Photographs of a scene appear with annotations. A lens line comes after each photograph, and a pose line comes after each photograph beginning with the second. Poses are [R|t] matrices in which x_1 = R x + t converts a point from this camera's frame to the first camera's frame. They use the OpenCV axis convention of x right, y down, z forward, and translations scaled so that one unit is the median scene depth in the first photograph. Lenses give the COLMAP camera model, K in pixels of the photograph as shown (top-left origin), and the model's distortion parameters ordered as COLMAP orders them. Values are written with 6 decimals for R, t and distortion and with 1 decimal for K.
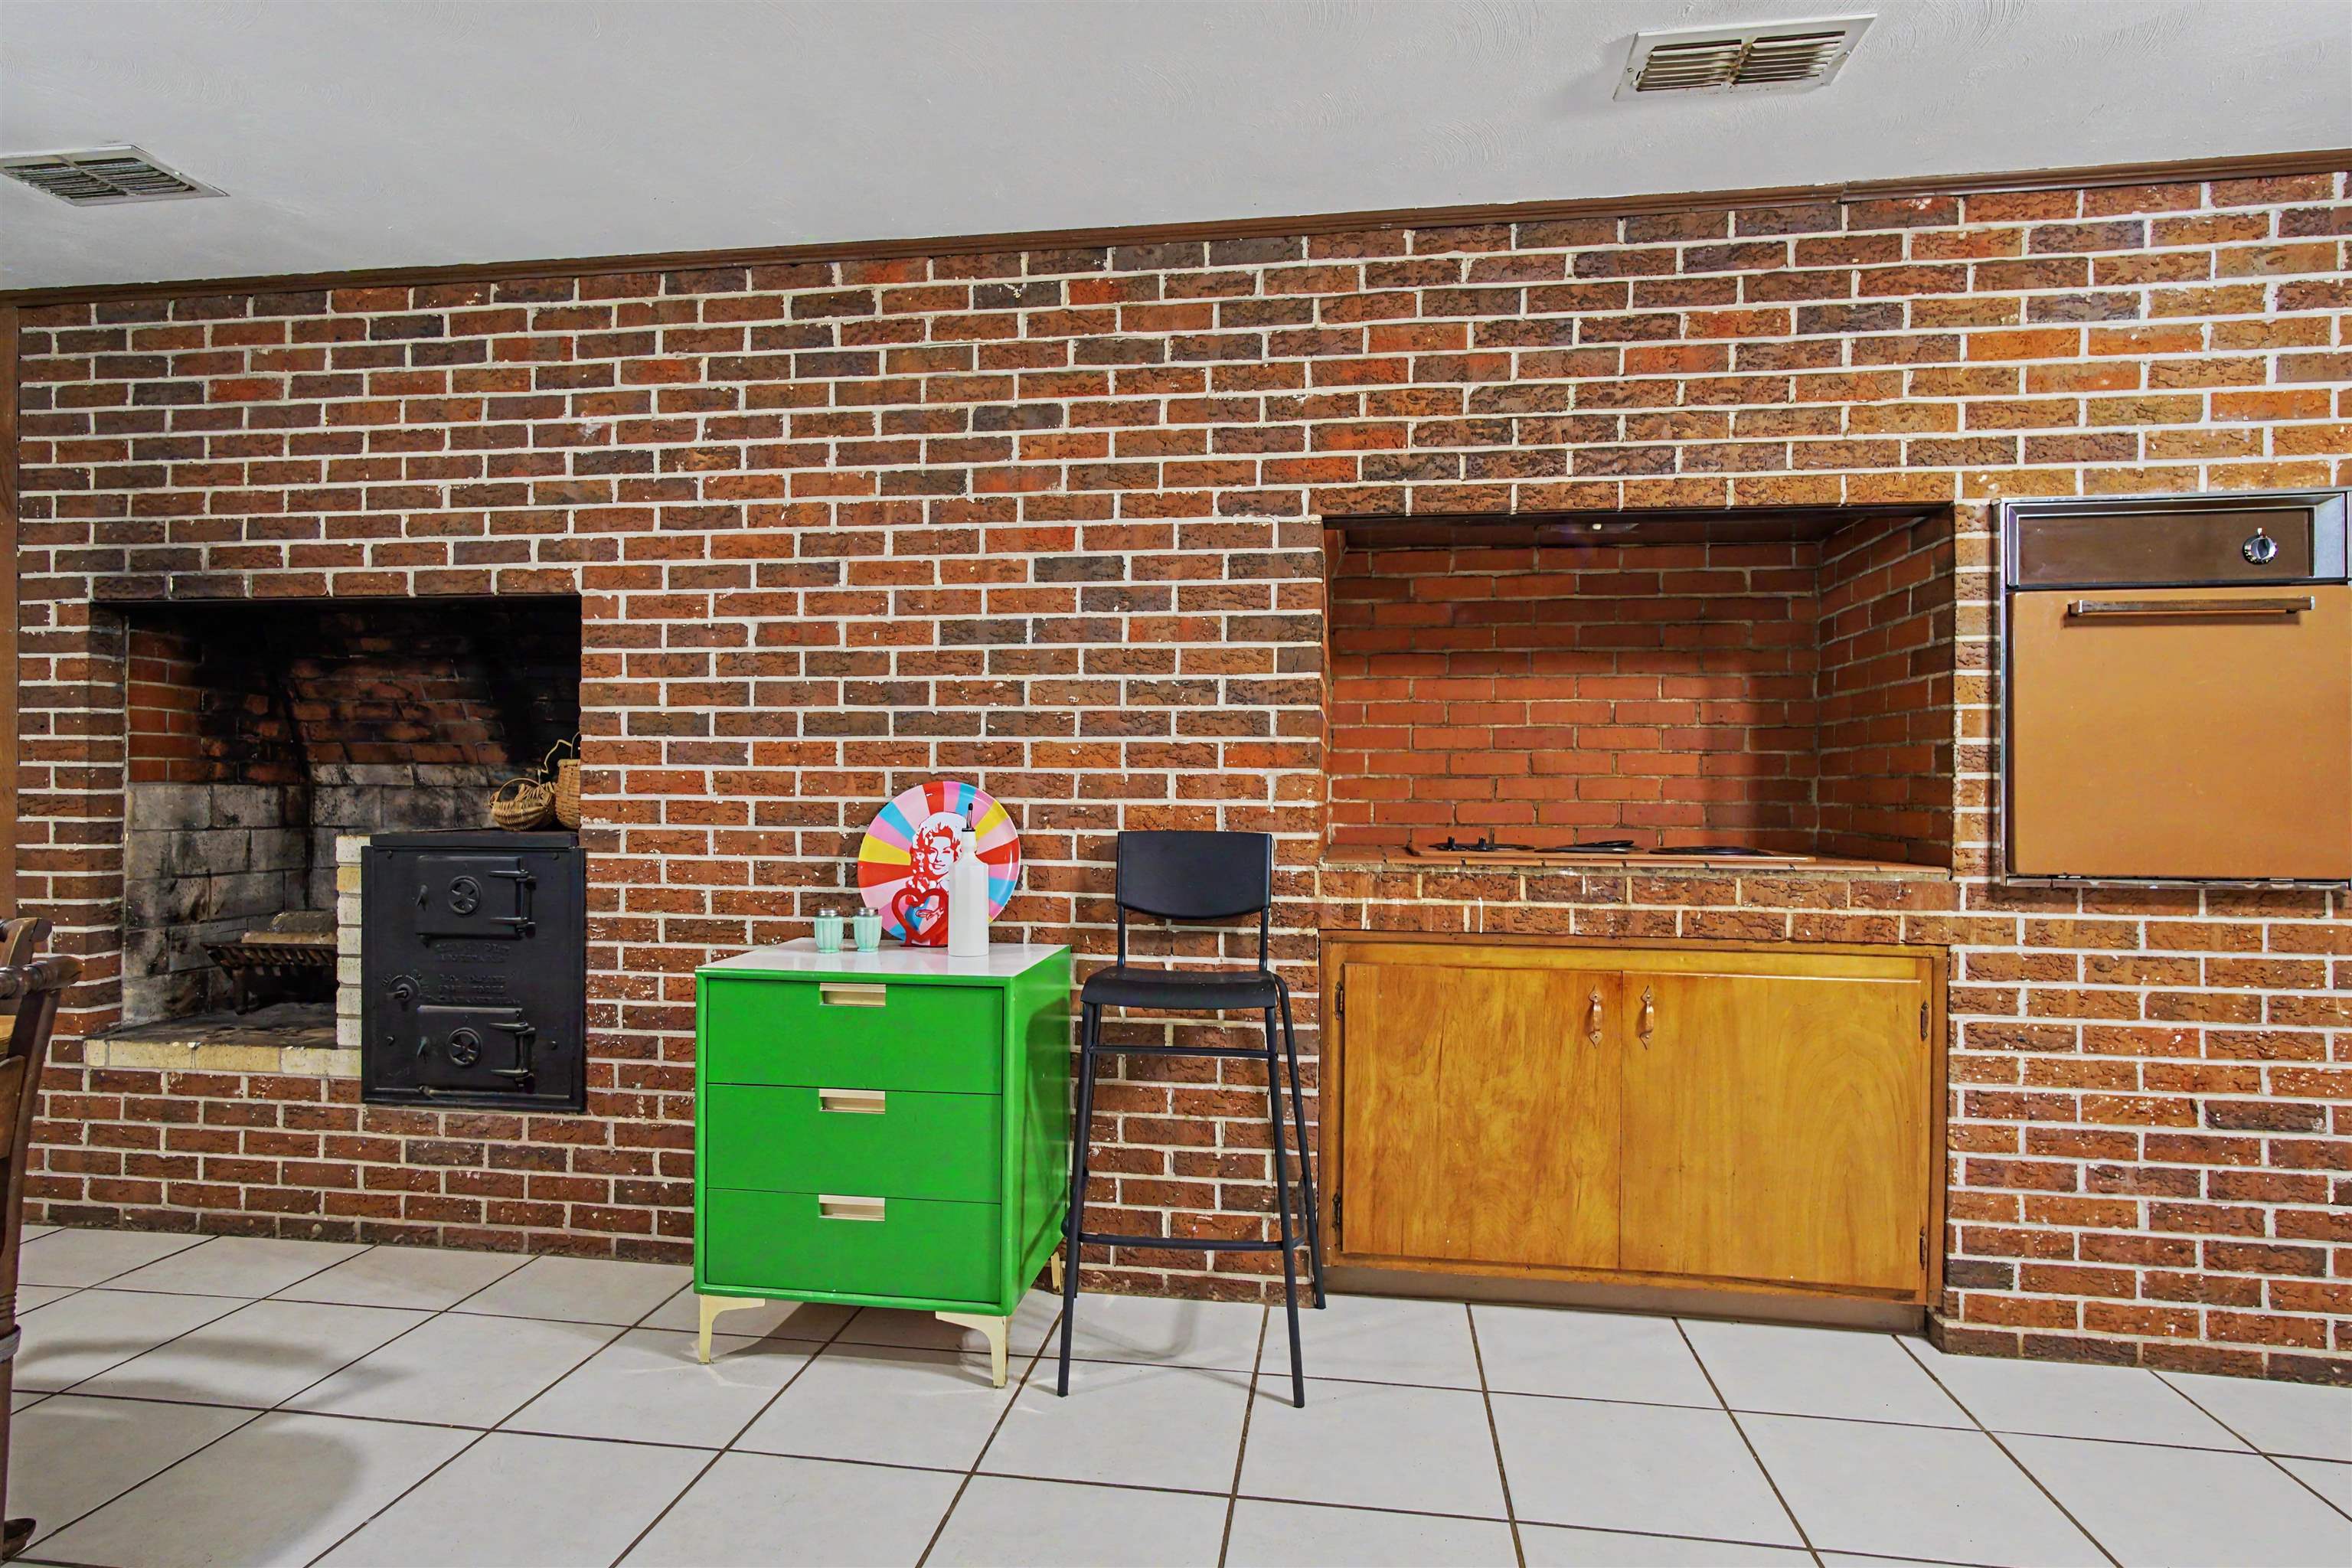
lens RADIAL K [[1274.5, 0, 1176.8], [0, 1274.5, 783.3], [0, 0, 1]] dist [-0.001941, 0.010305]
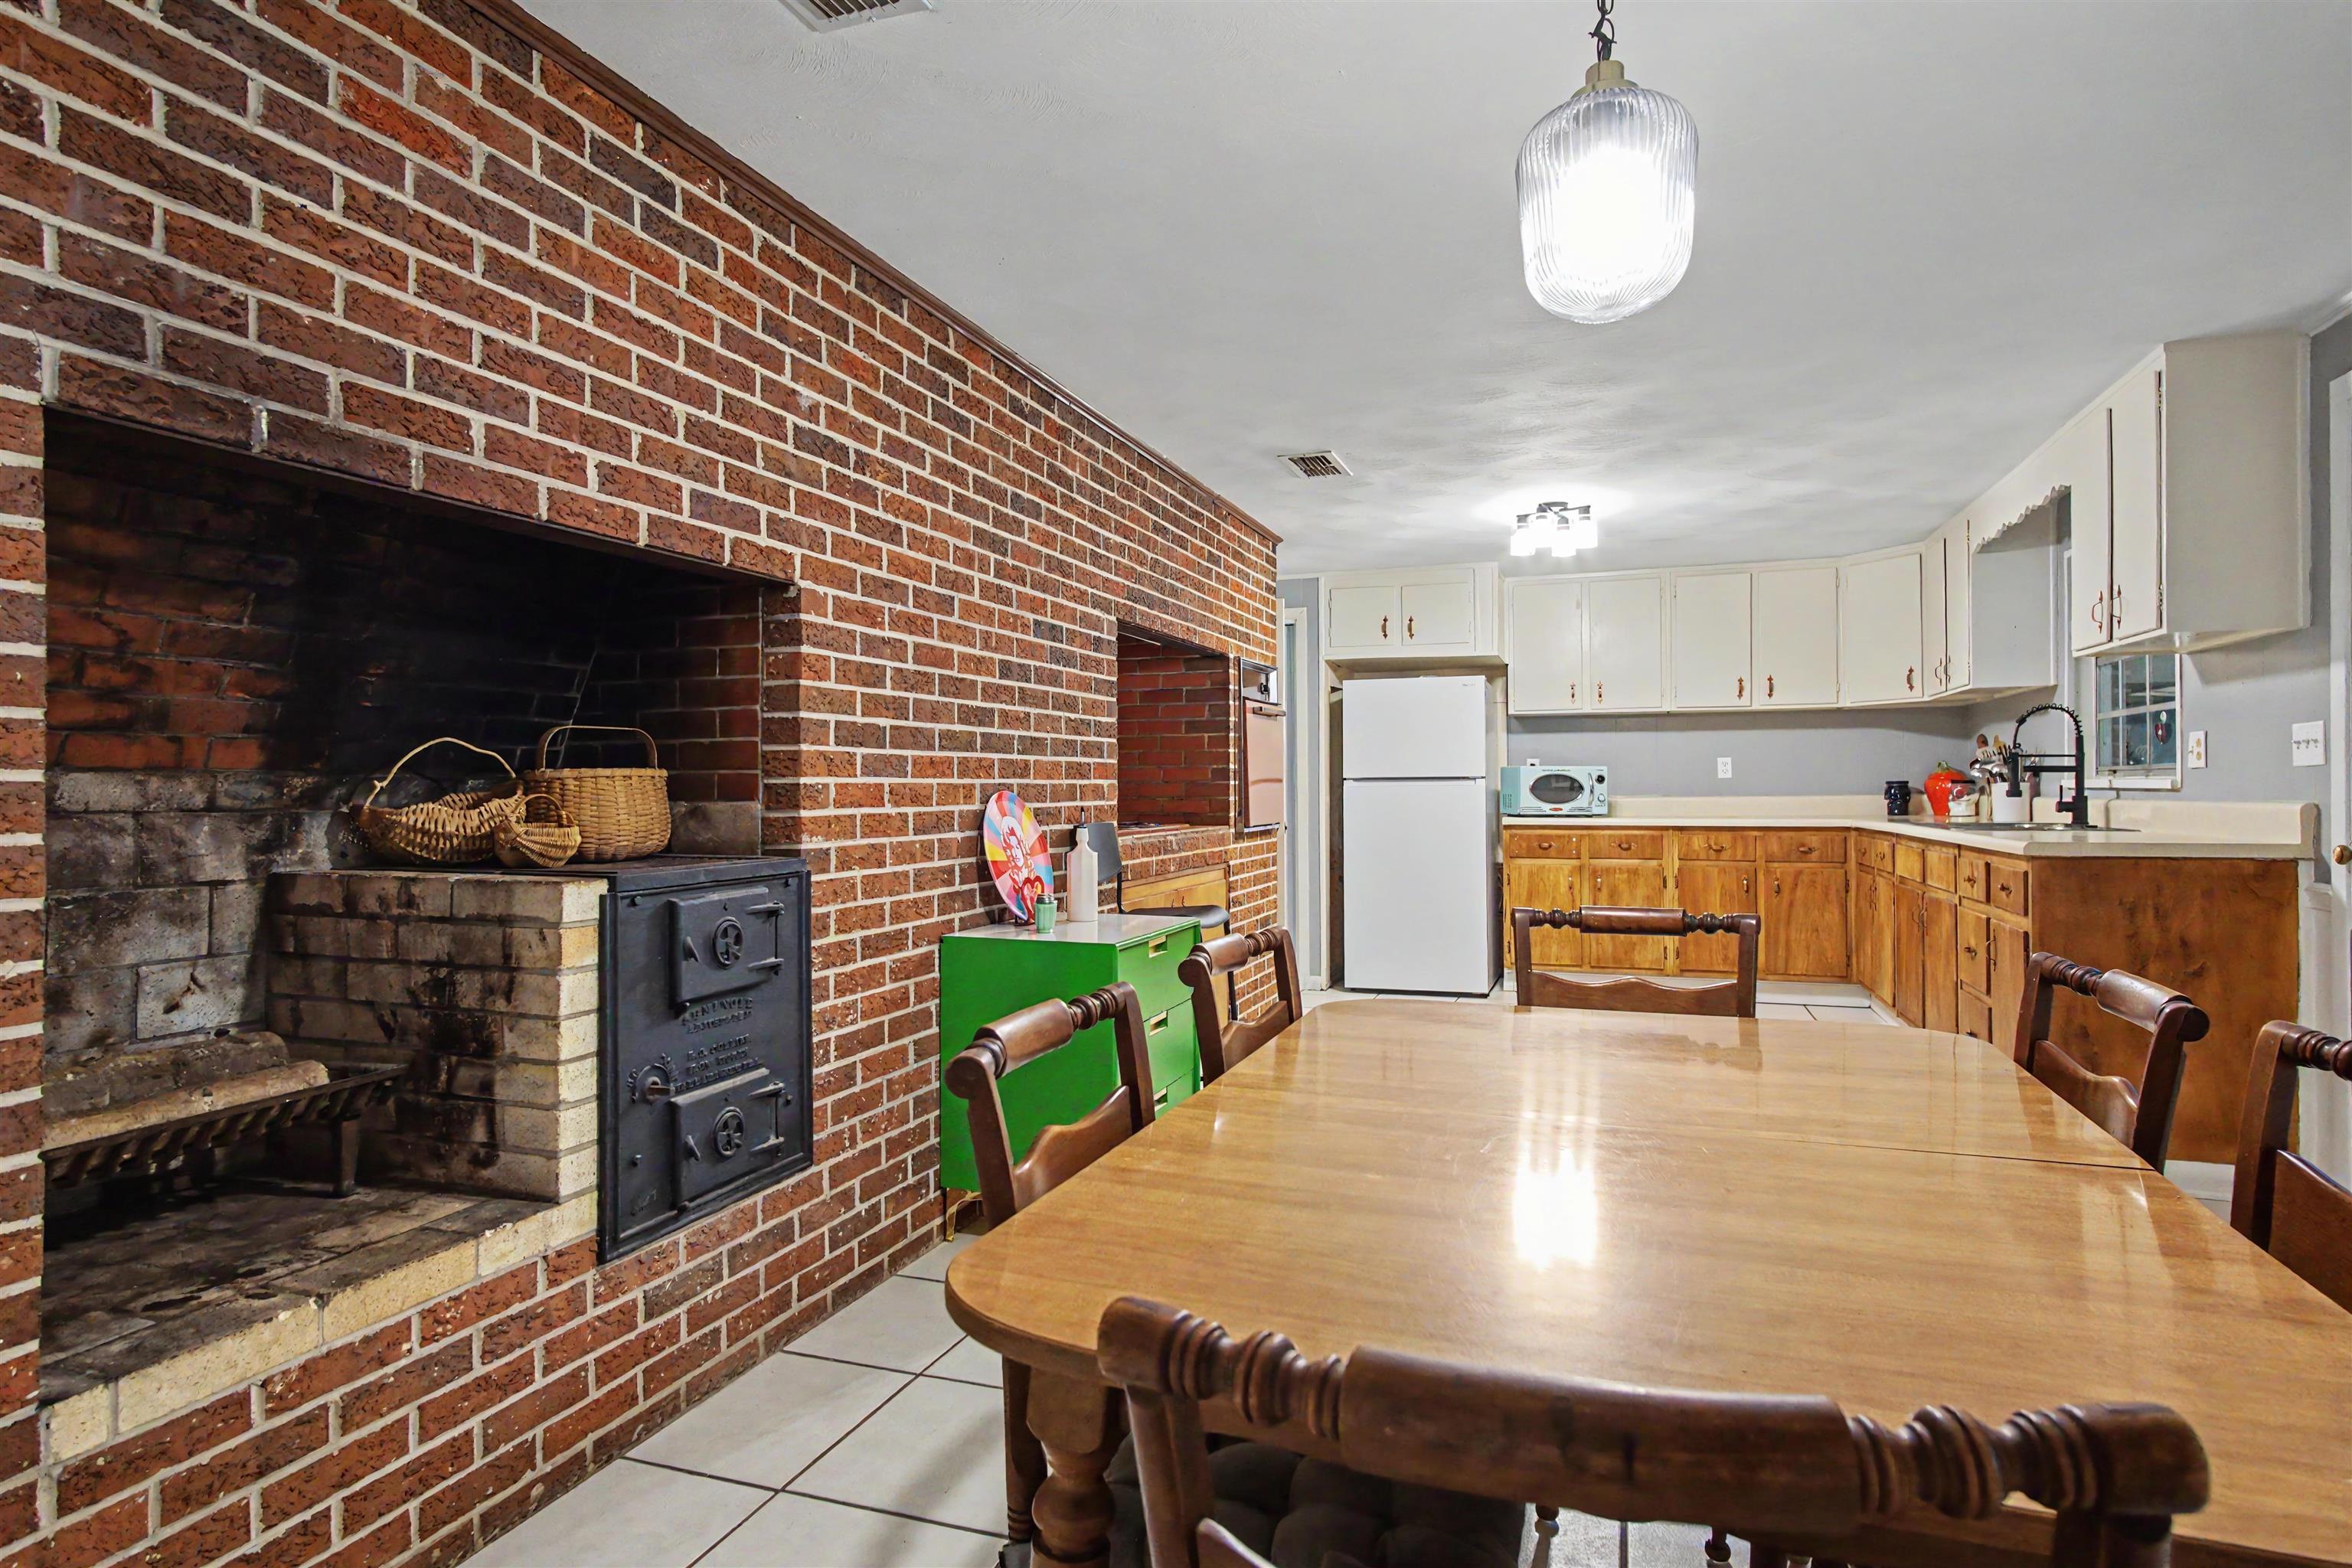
lens RADIAL K [[1274.5, 0, 1168.2], [0, 1274.5, 780.5], [0, 0, 1]] dist [-0.001941, 0.010305]
pose [[0.198413, -0.003878, 0.980111, -1.325600], [0.003491, 0.999989, 0.003249, -0.014672], [-0.980112, 0.002777, 0.198424, 0.592187]]
